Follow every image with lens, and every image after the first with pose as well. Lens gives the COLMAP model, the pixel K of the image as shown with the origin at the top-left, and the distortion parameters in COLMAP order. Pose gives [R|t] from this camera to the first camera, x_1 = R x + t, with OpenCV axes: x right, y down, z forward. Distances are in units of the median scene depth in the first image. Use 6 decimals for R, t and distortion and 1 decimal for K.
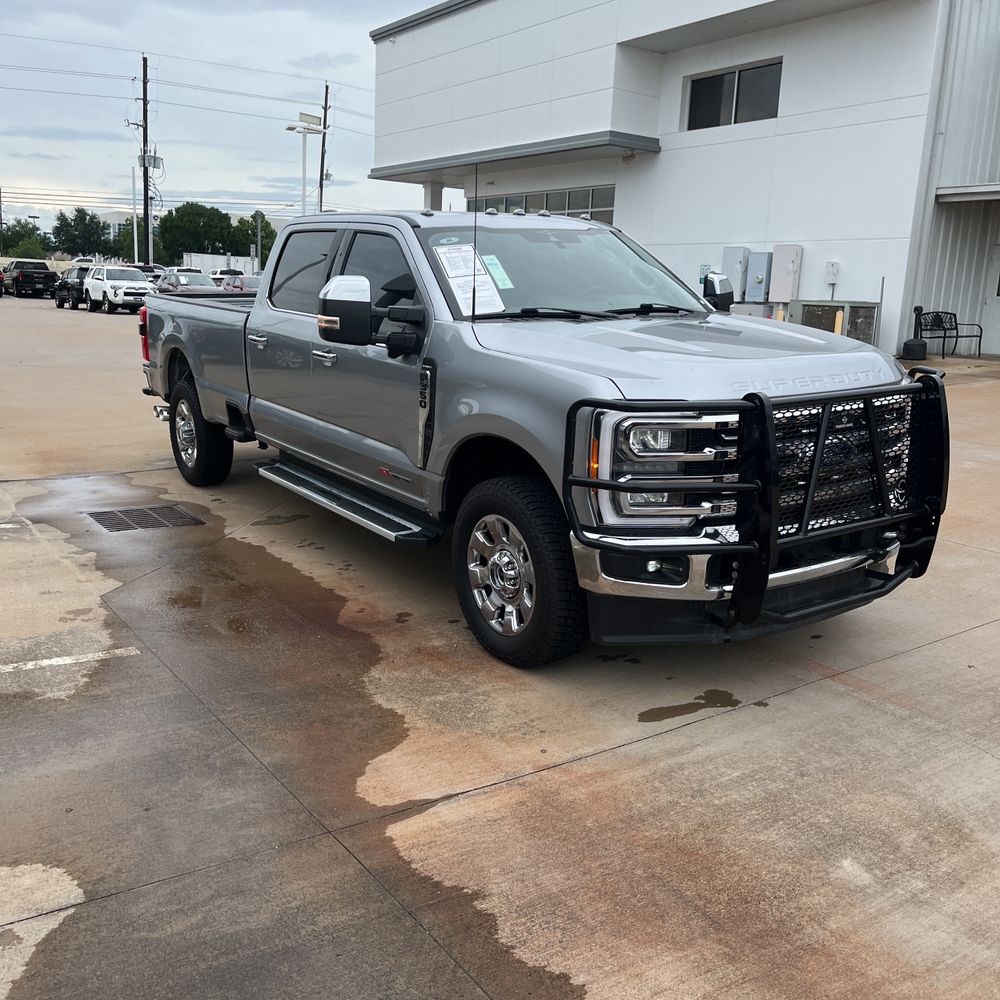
lens RADIAL K [[1002.0, 0, 499.0], [0, 1002.0, 509.3], [0, 0, 1]] dist [0.031510, 0.004036]
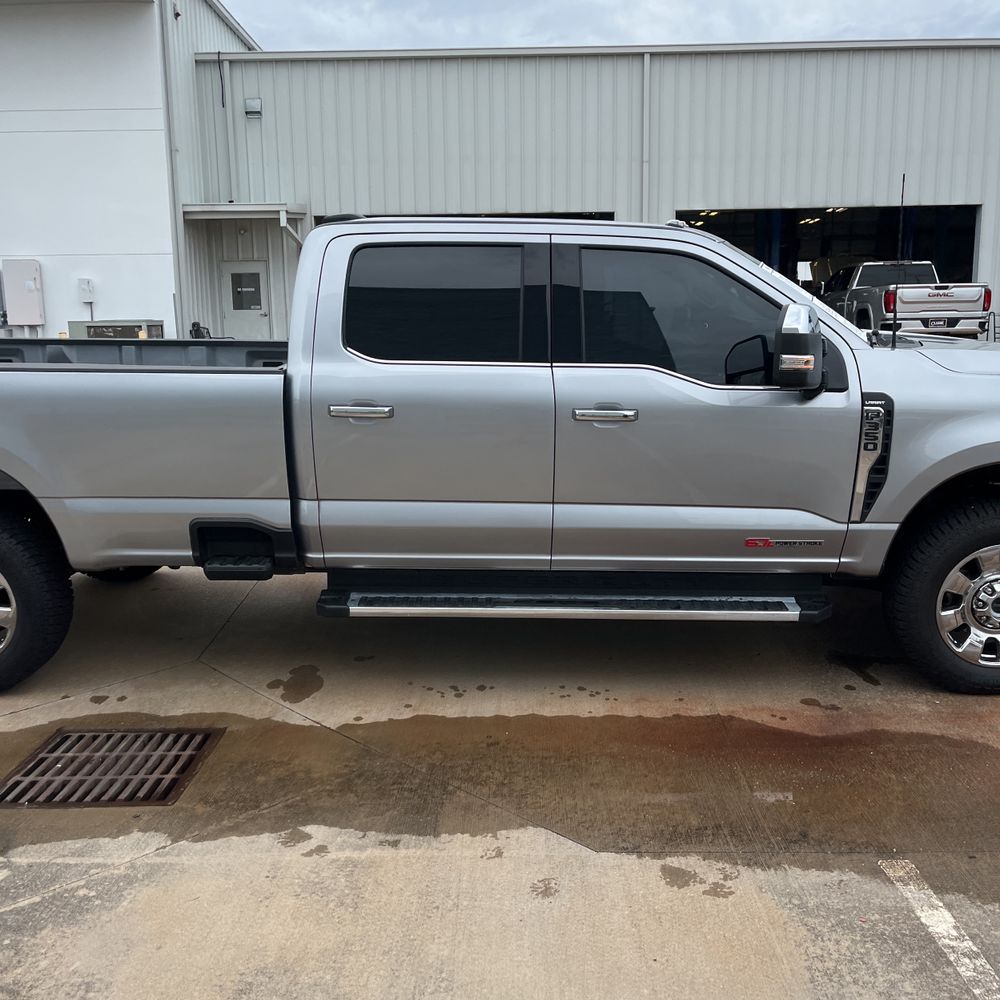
lens RADIAL K [[1011.5, 0, 496.5], [0, 1011.5, 500.0], [0, 0, 1]] dist [0.059006, -0.076794]
pose [[0.583011, -0.189186, 0.790131, -0.242147], [0.208615, 0.974764, 0.079464, -0.049519], [-0.785225, 0.118505, 0.607765, 0.182476]]
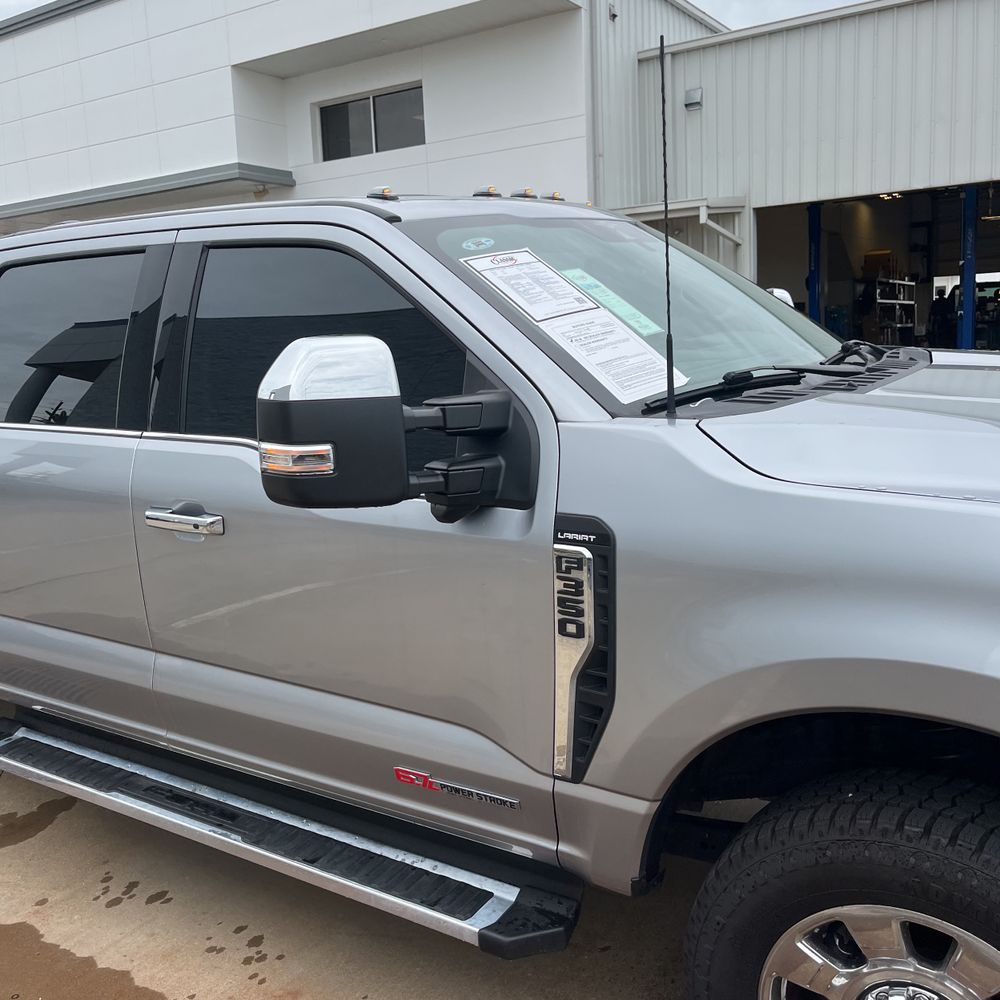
lens RADIAL K [[1028.9, 0, 478.9], [0, 1028.9, 478.2], [0, 0, 1]] dist [0.015845, -0.016398]
pose [[0.924845, -0.132370, 0.356568, -0.062891], [0.160030, 0.985891, -0.049079, -0.037857], [-0.345040, 0.102452, 0.932979, 0.155620]]
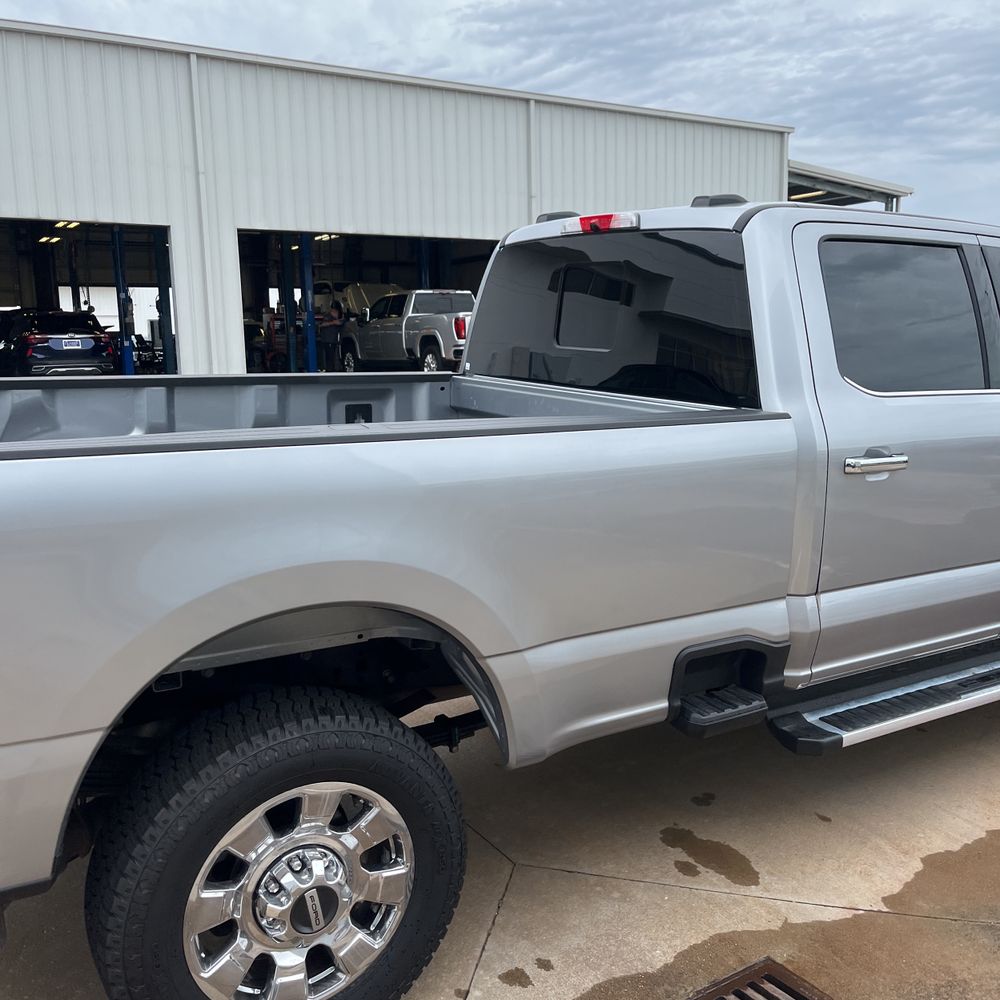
lens RADIAL K [[1010.1, 0, 500.0], [0, 1010.1, 500.0], [0, 0, 1]] dist [0.114383, -0.223598]
pose [[0.042318, -0.198742, 0.979138, -0.242934], [0.231938, 0.955197, 0.183859, -0.095076], [-0.971810, 0.219318, 0.086518, 0.382988]]
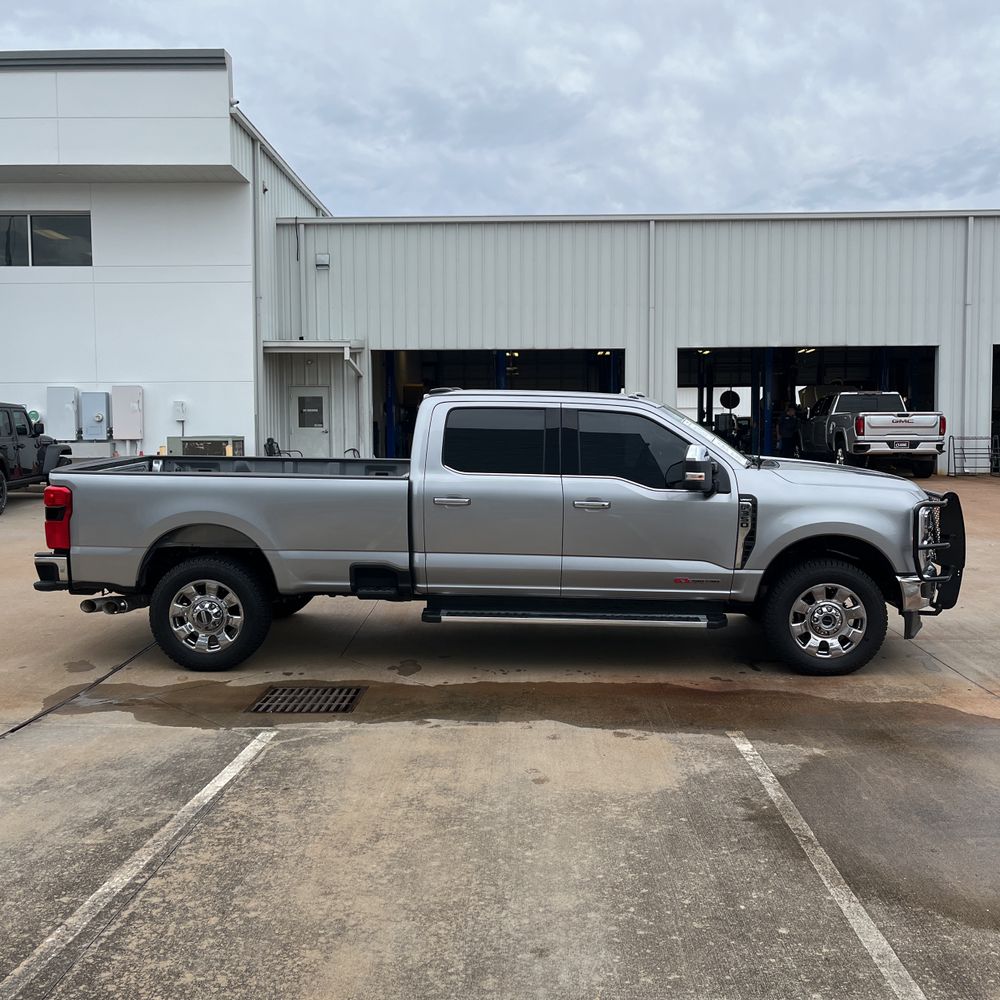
lens RADIAL K [[1005.1, 0, 508.2], [0, 1005.1, 497.8], [0, 0, 1]] dist [0.045583, -0.003020]
pose [[0.594406, -0.094630, 0.798578, -0.373084], [0.198327, 0.979629, -0.031536, -0.042044], [-0.779326, 0.177125, 0.601064, 0.091241]]
